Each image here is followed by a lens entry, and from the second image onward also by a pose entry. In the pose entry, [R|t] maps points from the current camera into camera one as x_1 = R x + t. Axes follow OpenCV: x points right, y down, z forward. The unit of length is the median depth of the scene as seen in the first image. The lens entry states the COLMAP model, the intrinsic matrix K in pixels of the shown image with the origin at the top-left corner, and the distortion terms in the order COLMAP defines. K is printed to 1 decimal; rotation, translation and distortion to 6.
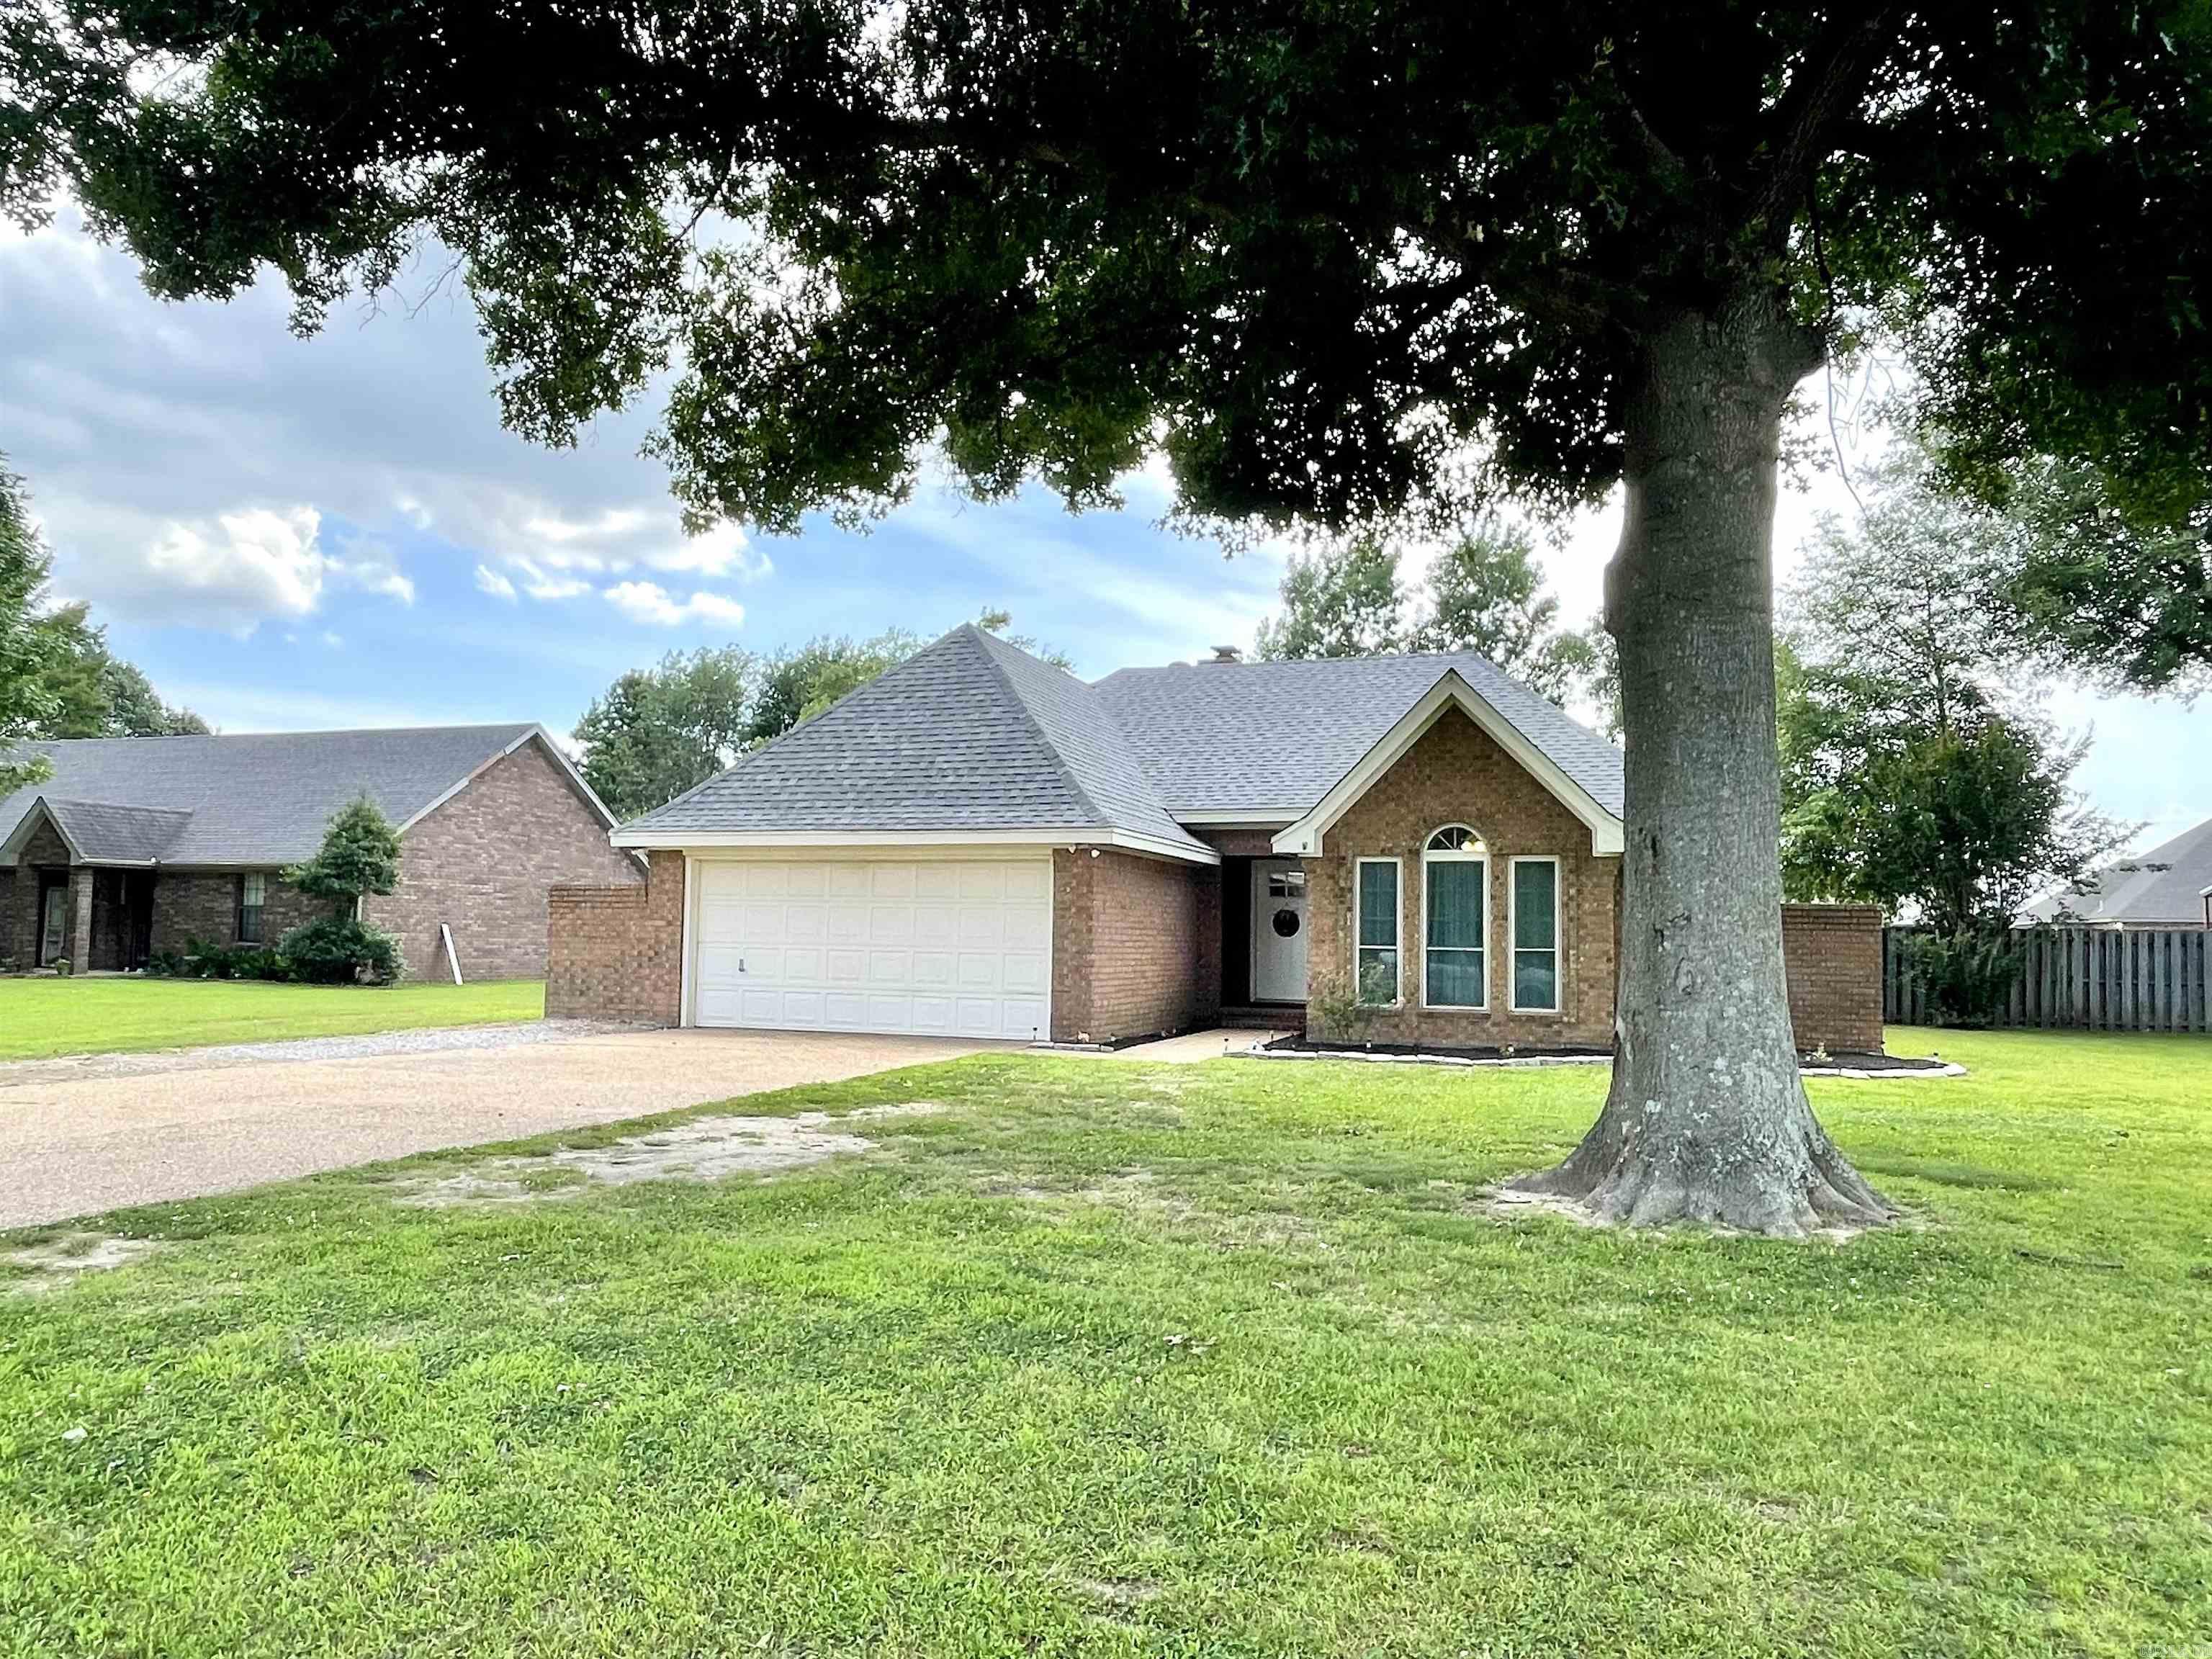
lens RADIAL K [[1535.1, 0, 1107.2], [0, 1535.1, 833.1], [0, 0, 1]] dist [-0.001928, -0.005624]
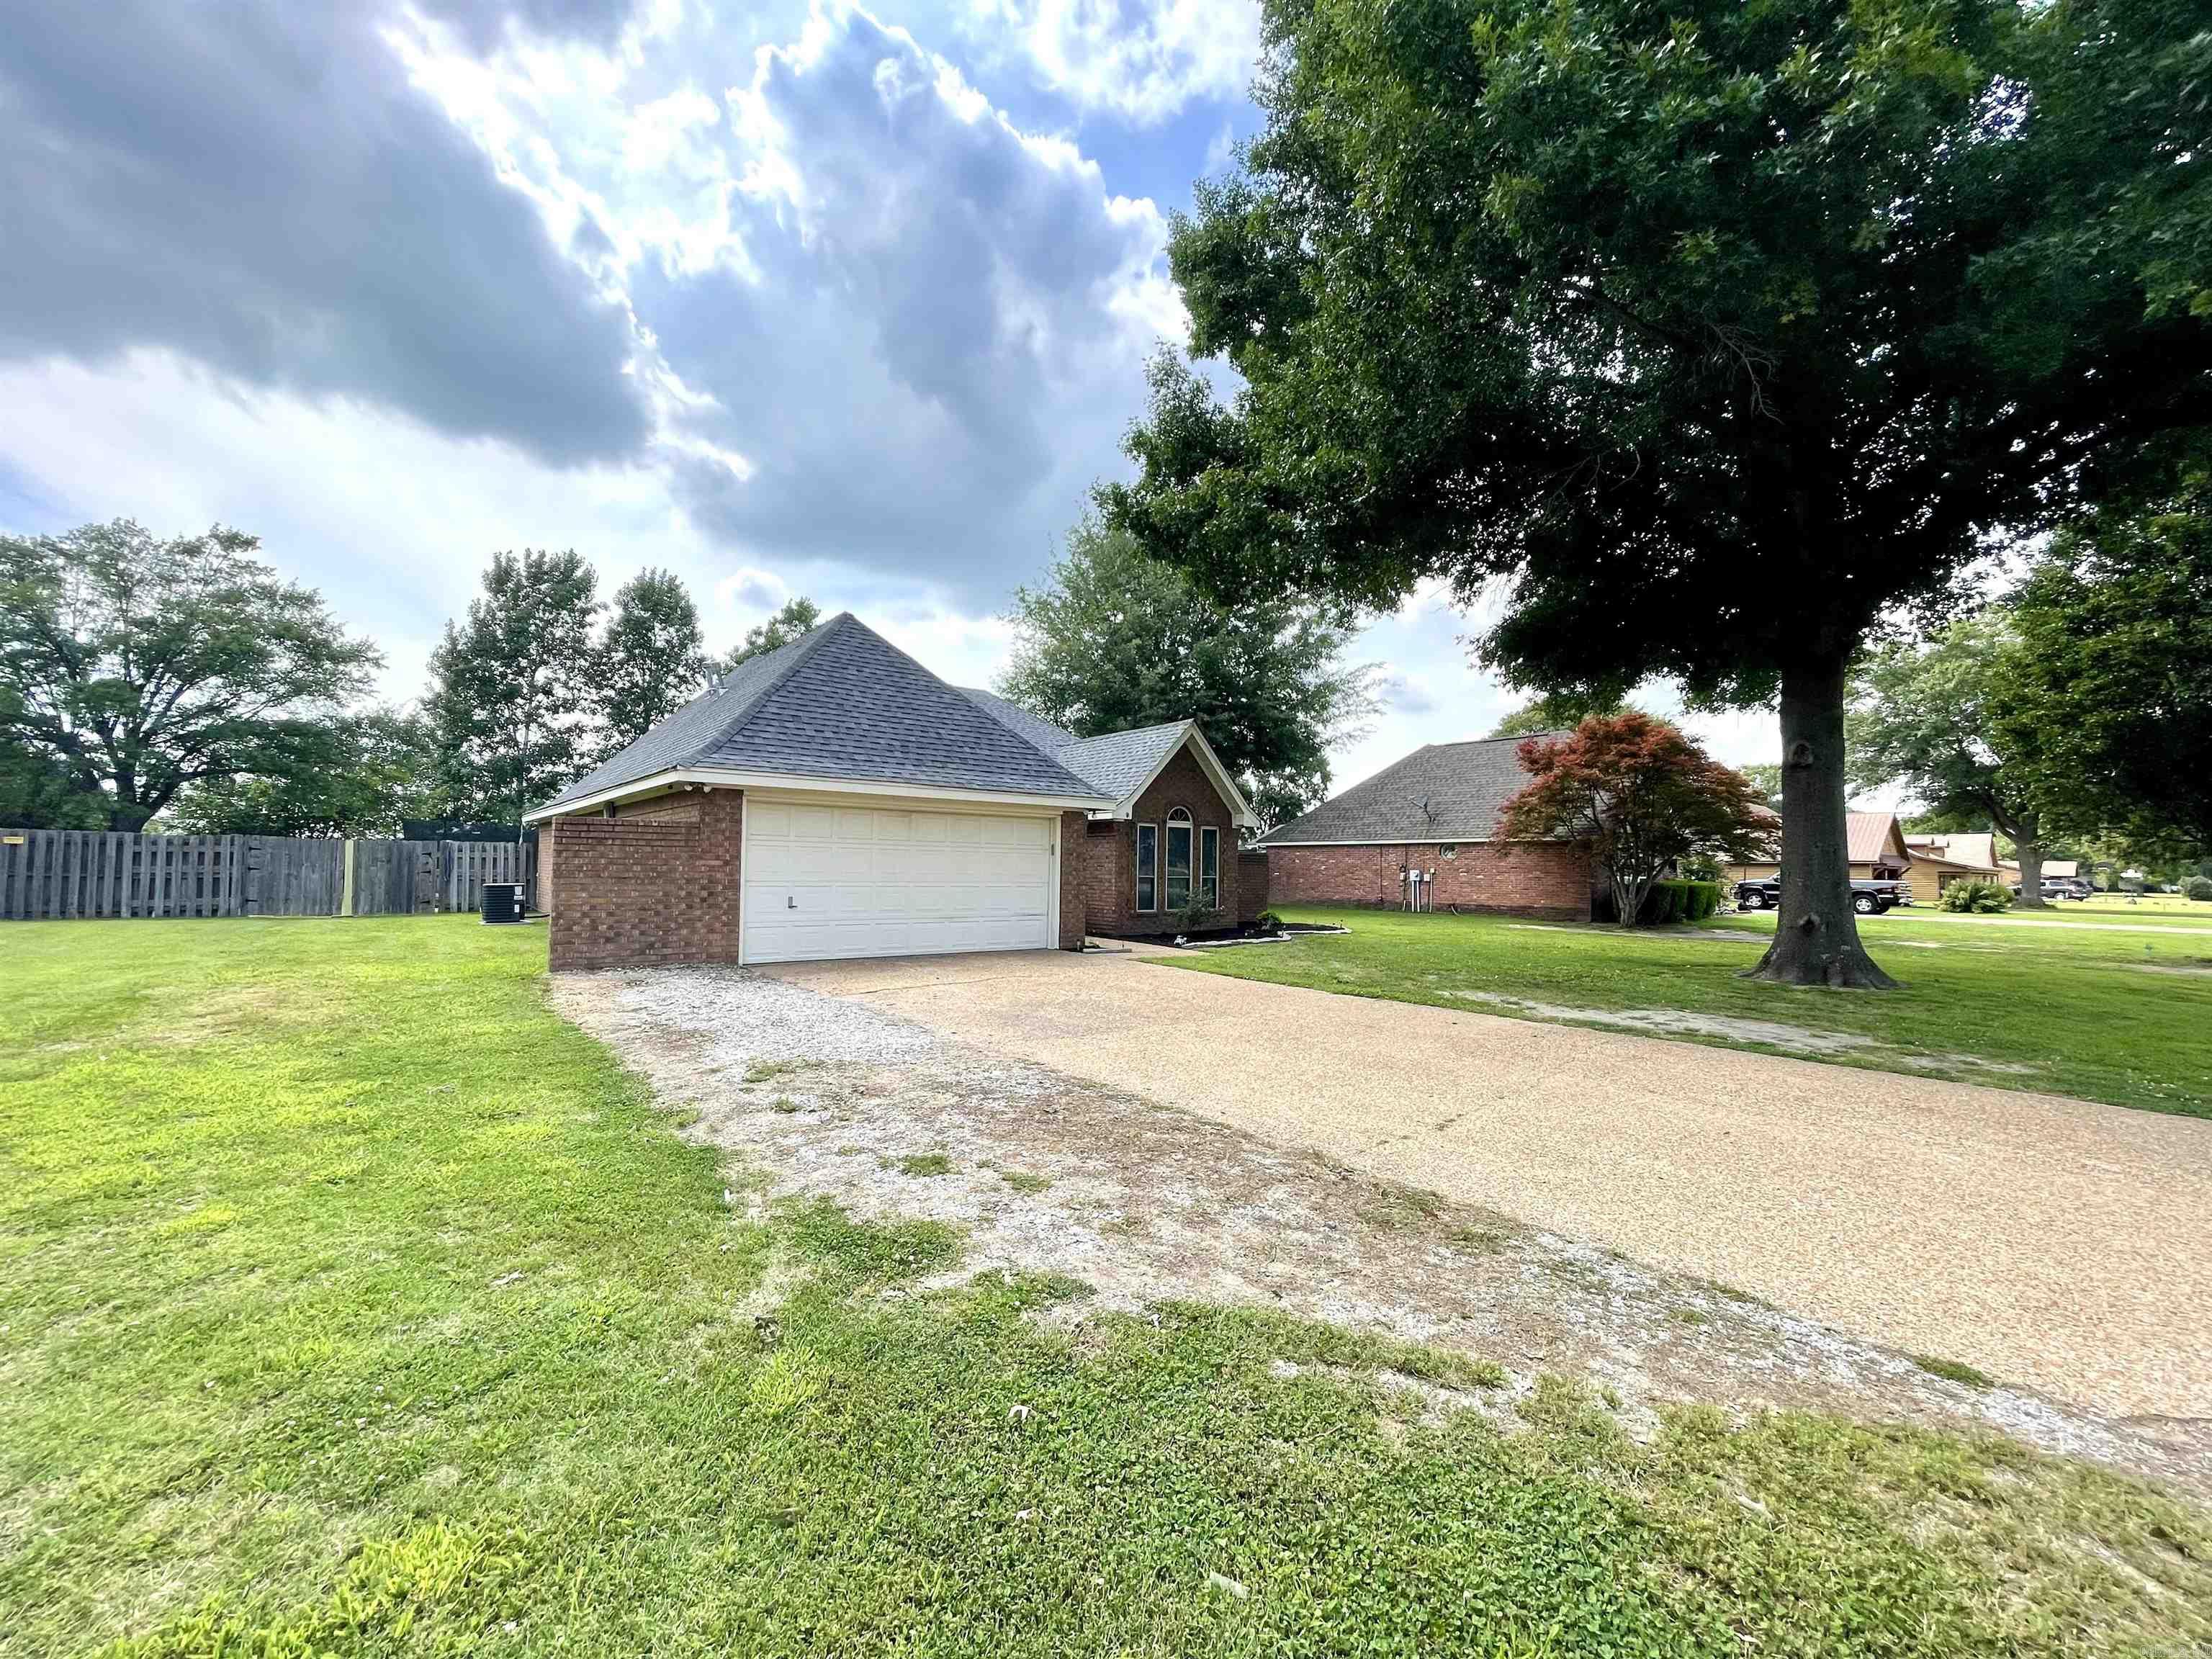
lens RADIAL K [[896.3, 0, 1127.3], [0, 896.3, 839.8], [0, 0, 1]] dist [-0.003118, 0.001994]
pose [[0.511052, 0.018185, 0.859357, -0.651293], [-0.066509, 0.997615, 0.018441, 0.015830], [-0.856973, -0.066580, 0.511043, 0.482568]]
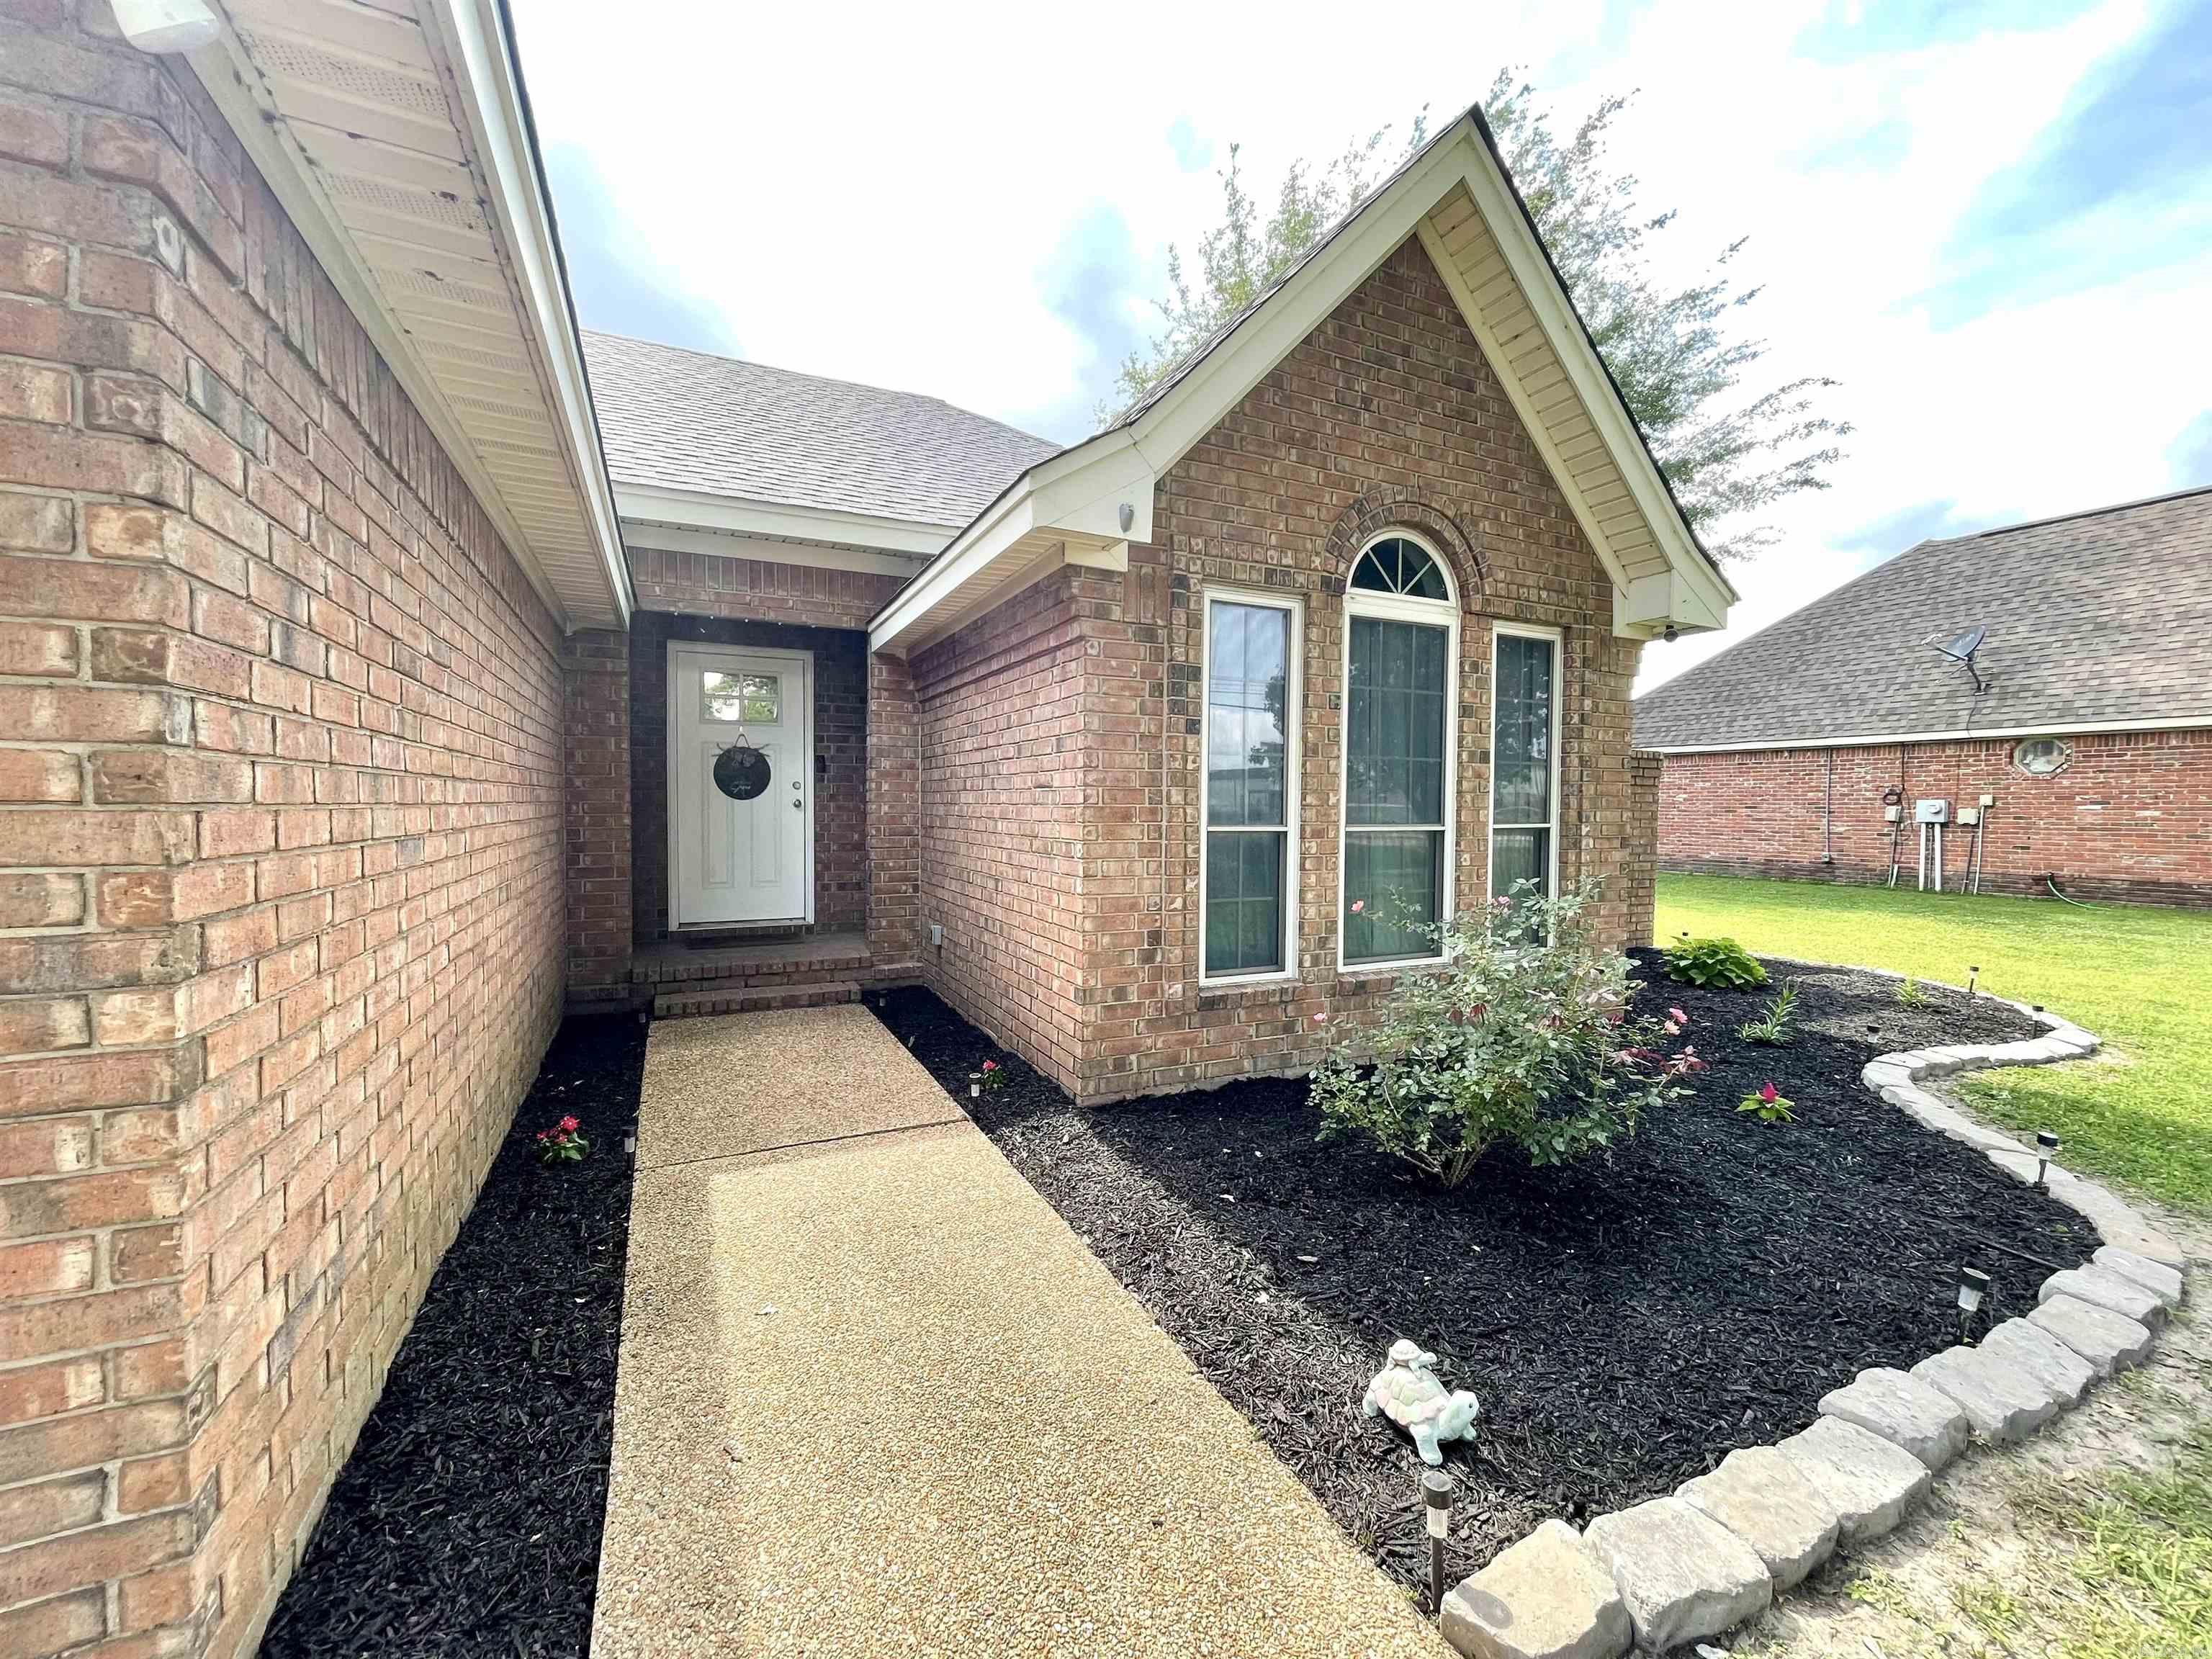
lens RADIAL K [[896.3, 0, 1109.3], [0, 896.3, 827.7], [0, 0, 1]] dist [-0.003118, 0.001994]
pose [[0.699821, -0.032574, 0.713575, -0.007288], [-0.045679, 0.994874, 0.090213, 0.052419], [-0.712856, -0.095728, 0.694746, 0.819503]]
